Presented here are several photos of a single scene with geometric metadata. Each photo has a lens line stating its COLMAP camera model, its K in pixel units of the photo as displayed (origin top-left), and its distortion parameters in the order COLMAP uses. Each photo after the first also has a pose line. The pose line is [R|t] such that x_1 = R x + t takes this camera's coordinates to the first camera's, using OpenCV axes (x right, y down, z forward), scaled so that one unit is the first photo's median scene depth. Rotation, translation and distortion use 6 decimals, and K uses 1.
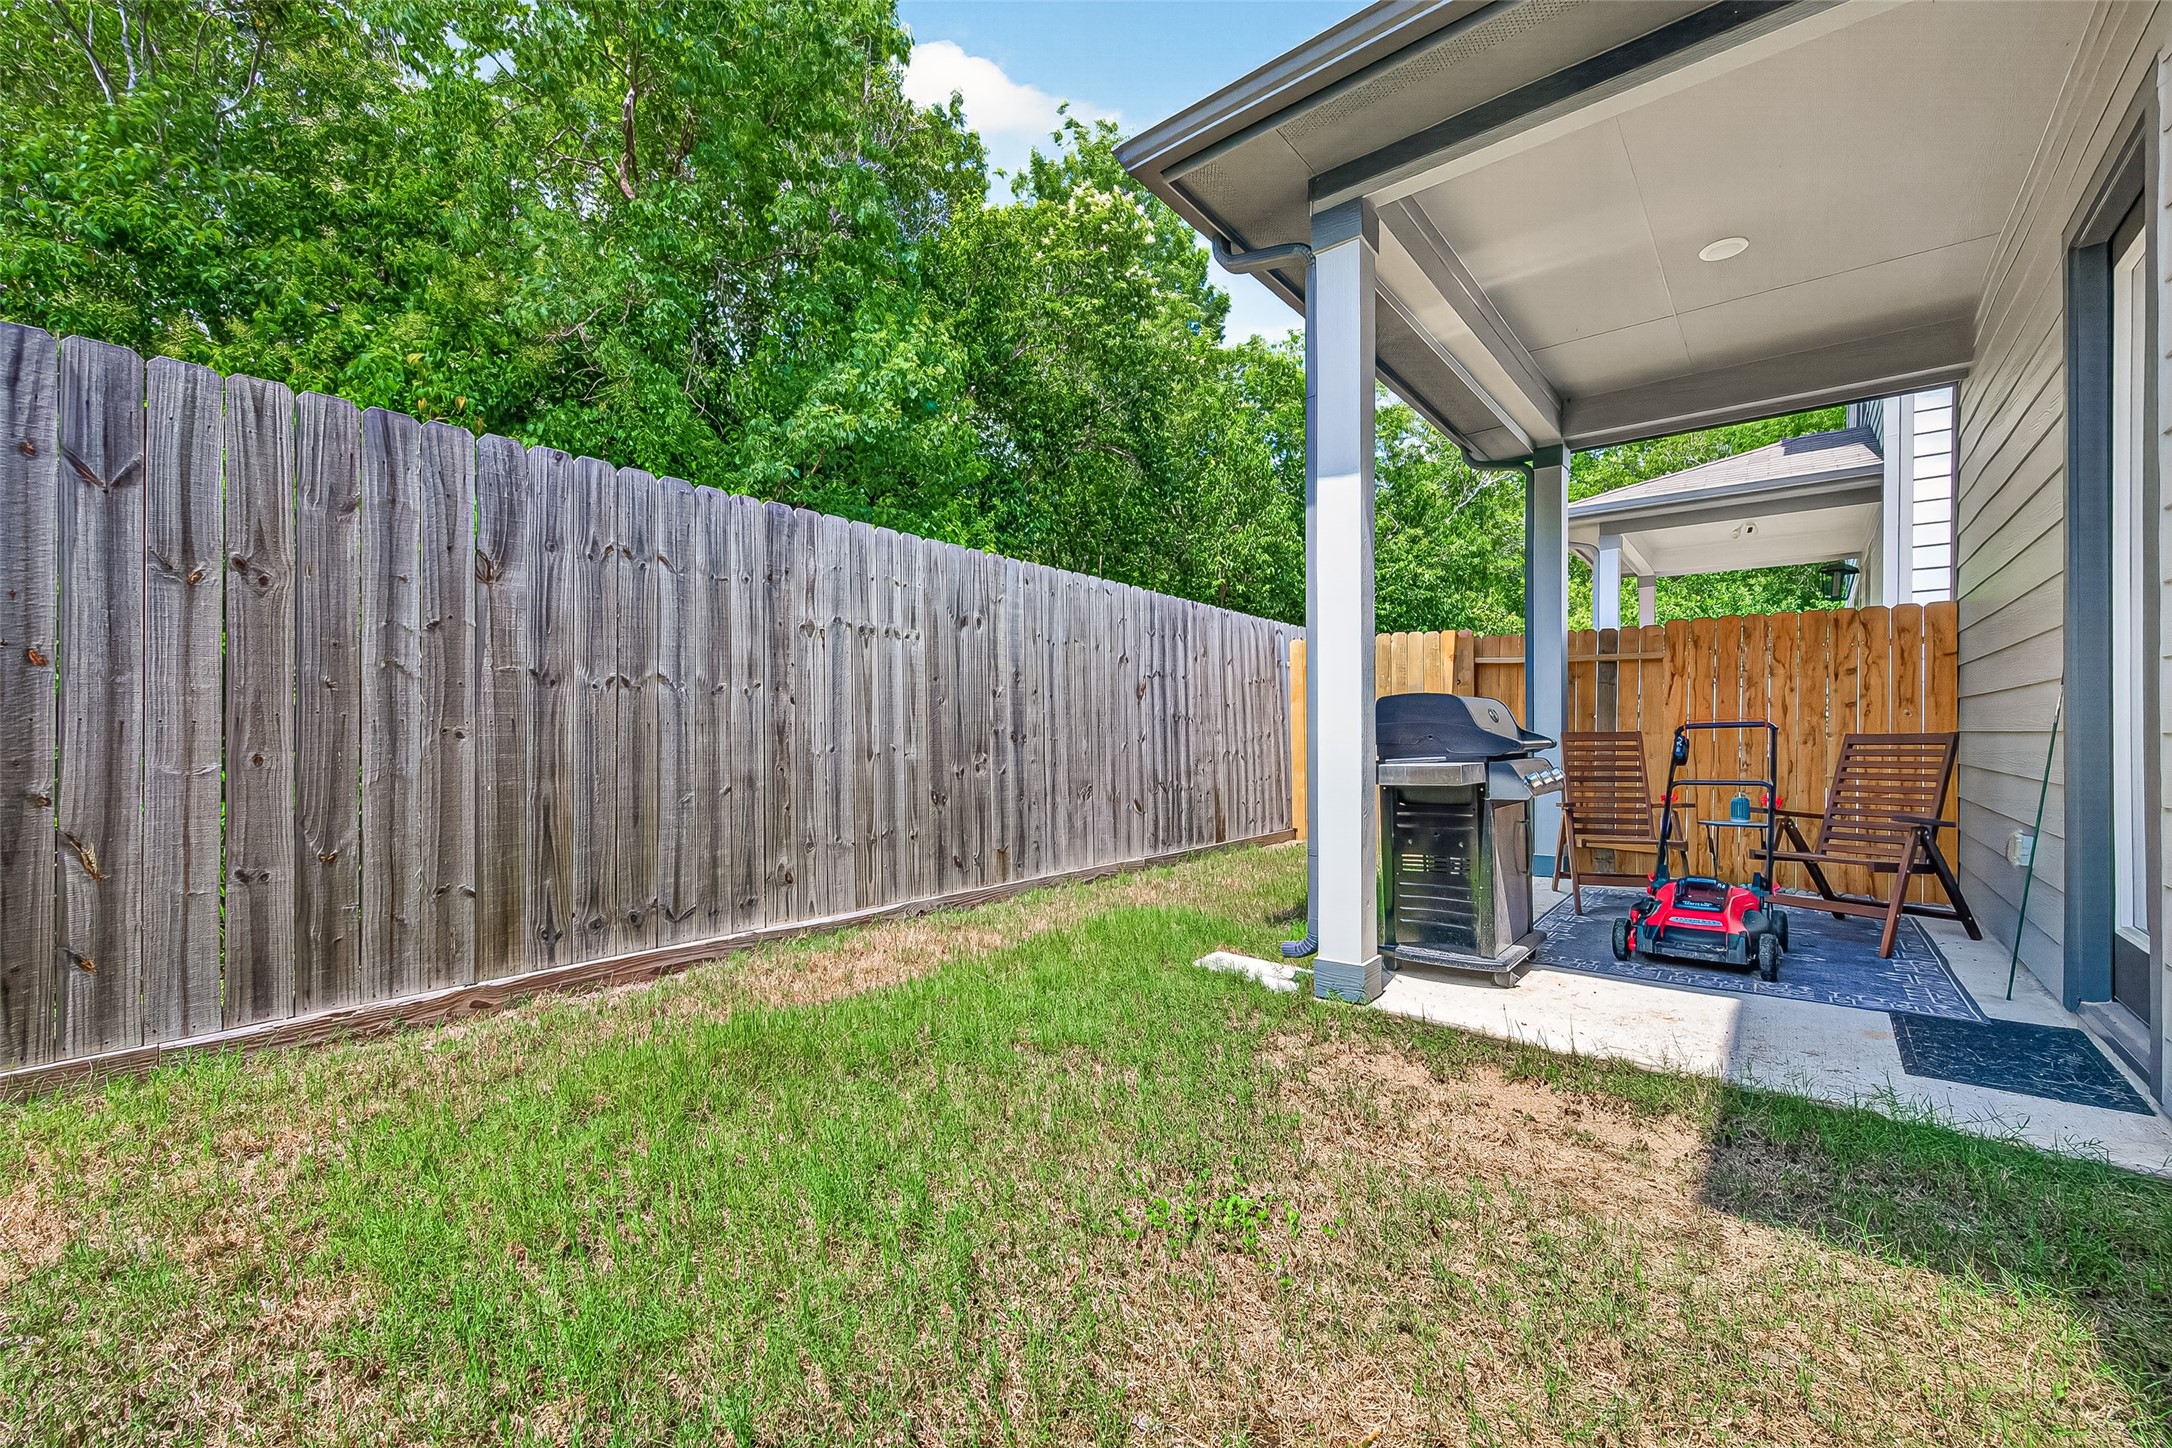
lens RADIAL K [[852.1, 0, 1098.1], [0, 852.1, 725.8], [0, 0, 1]] dist [0.003934, 0.000143]
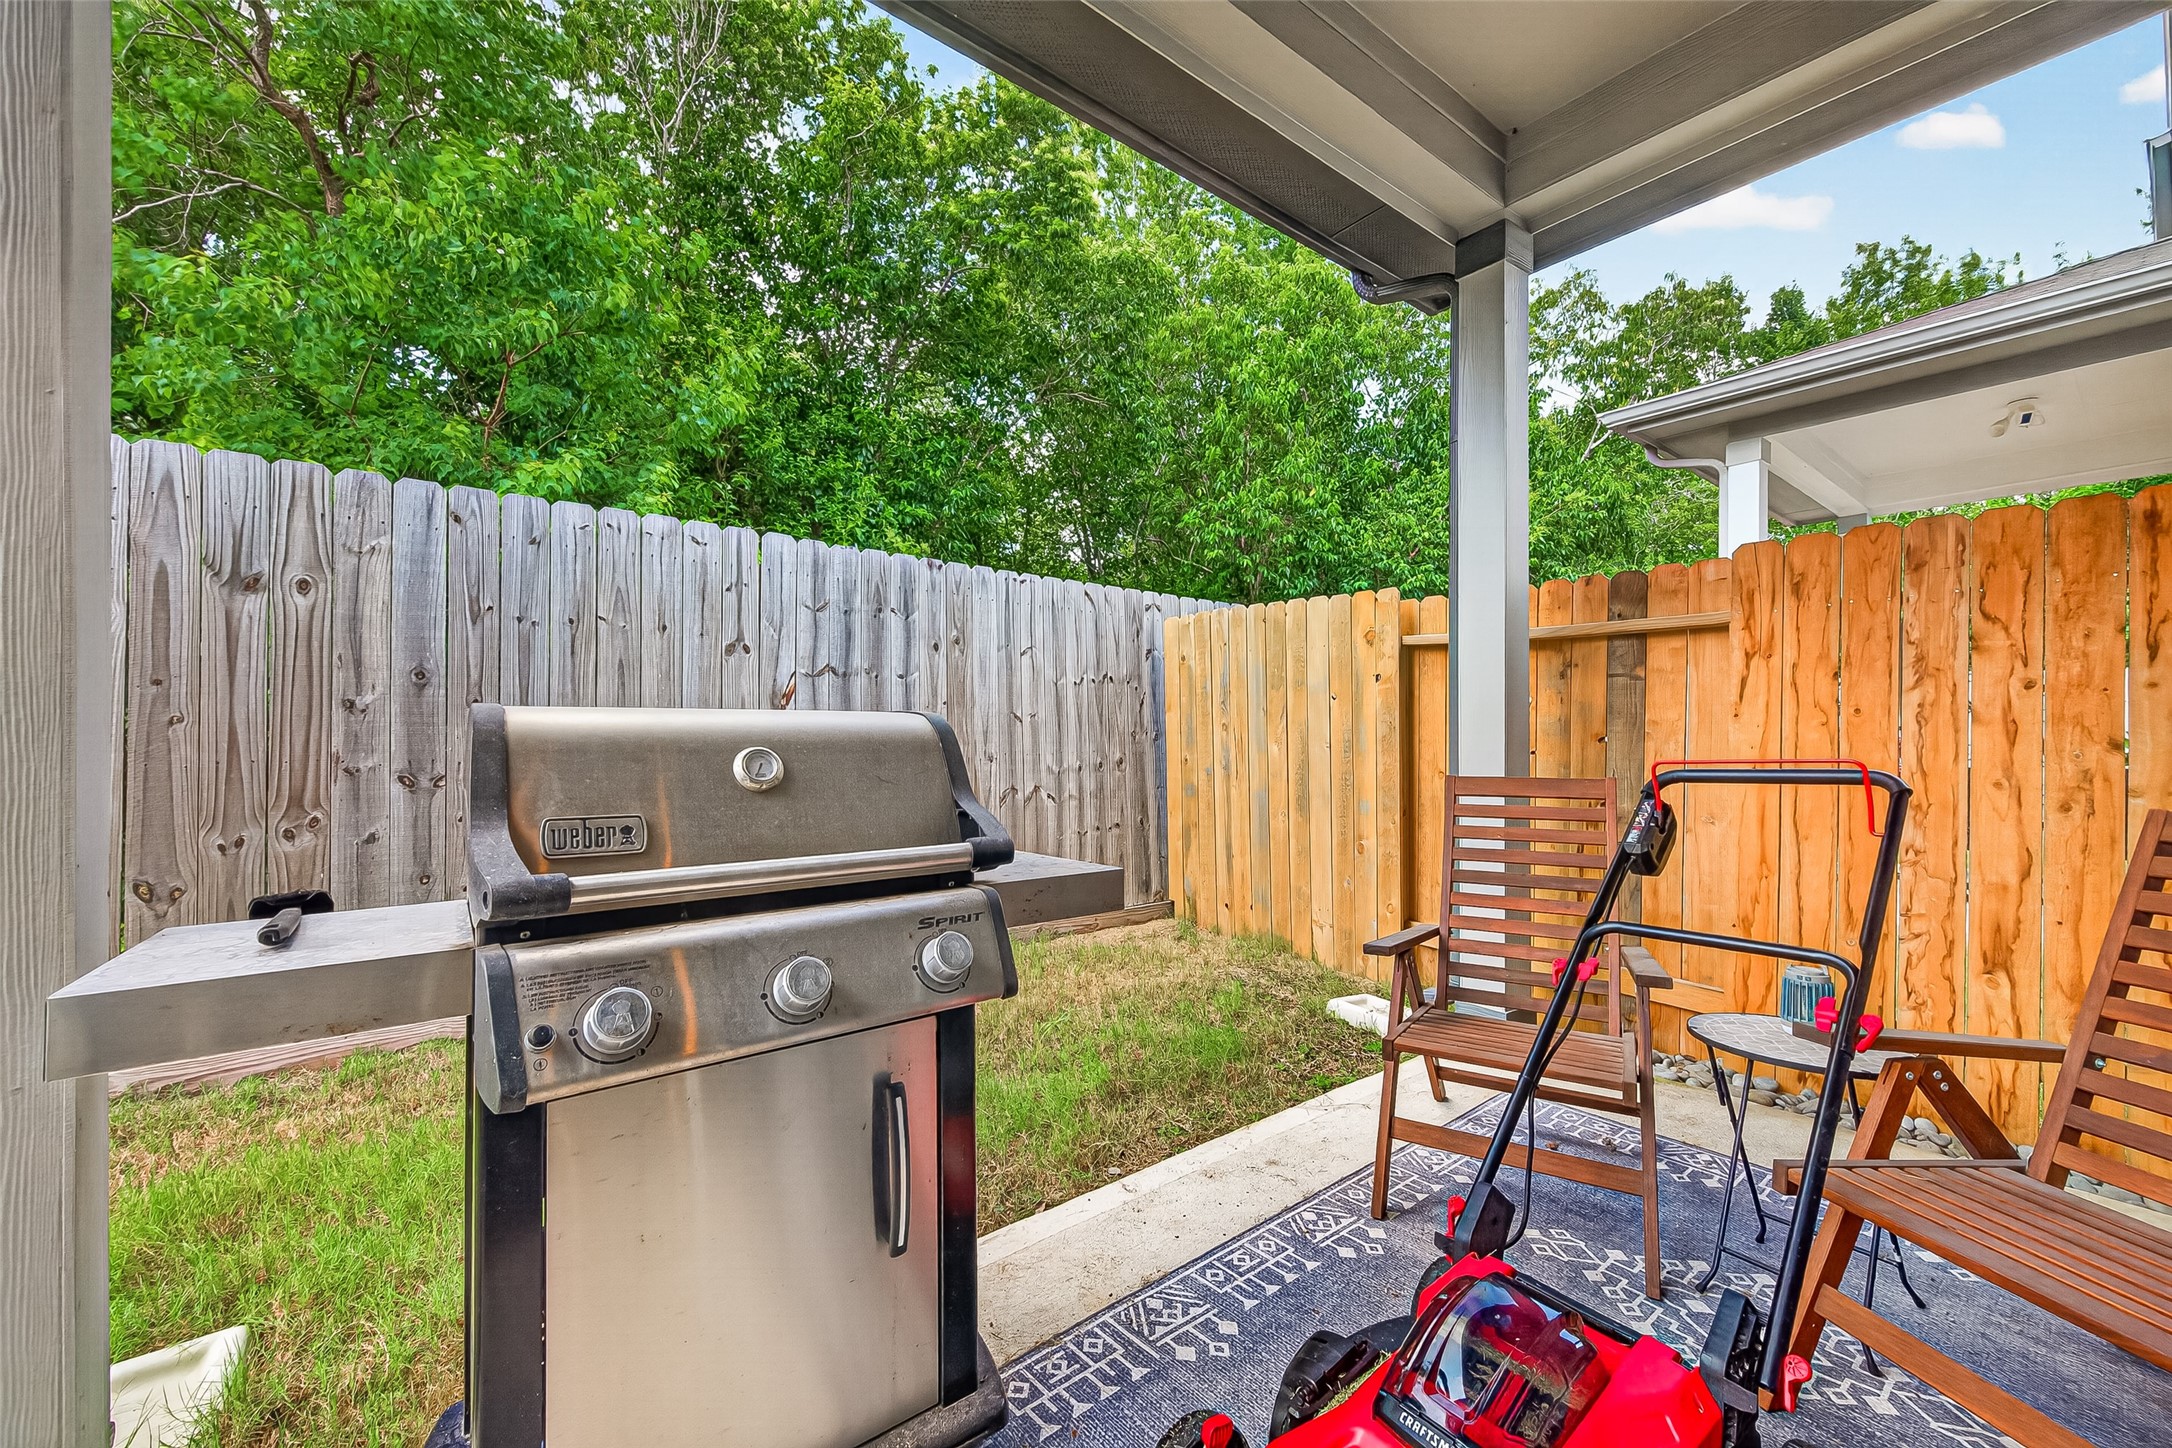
lens RADIAL K [[852.1, 0, 1084.1], [0, 852.1, 721.4], [0, 0, 1]] dist [0.003934, 0.000143]
pose [[0.973457, -0.001460, -0.228866, 0.416099], [-0.000861, 0.999949, -0.010043, -0.017619], [0.228869, 0.009973, 0.973406, 0.438541]]
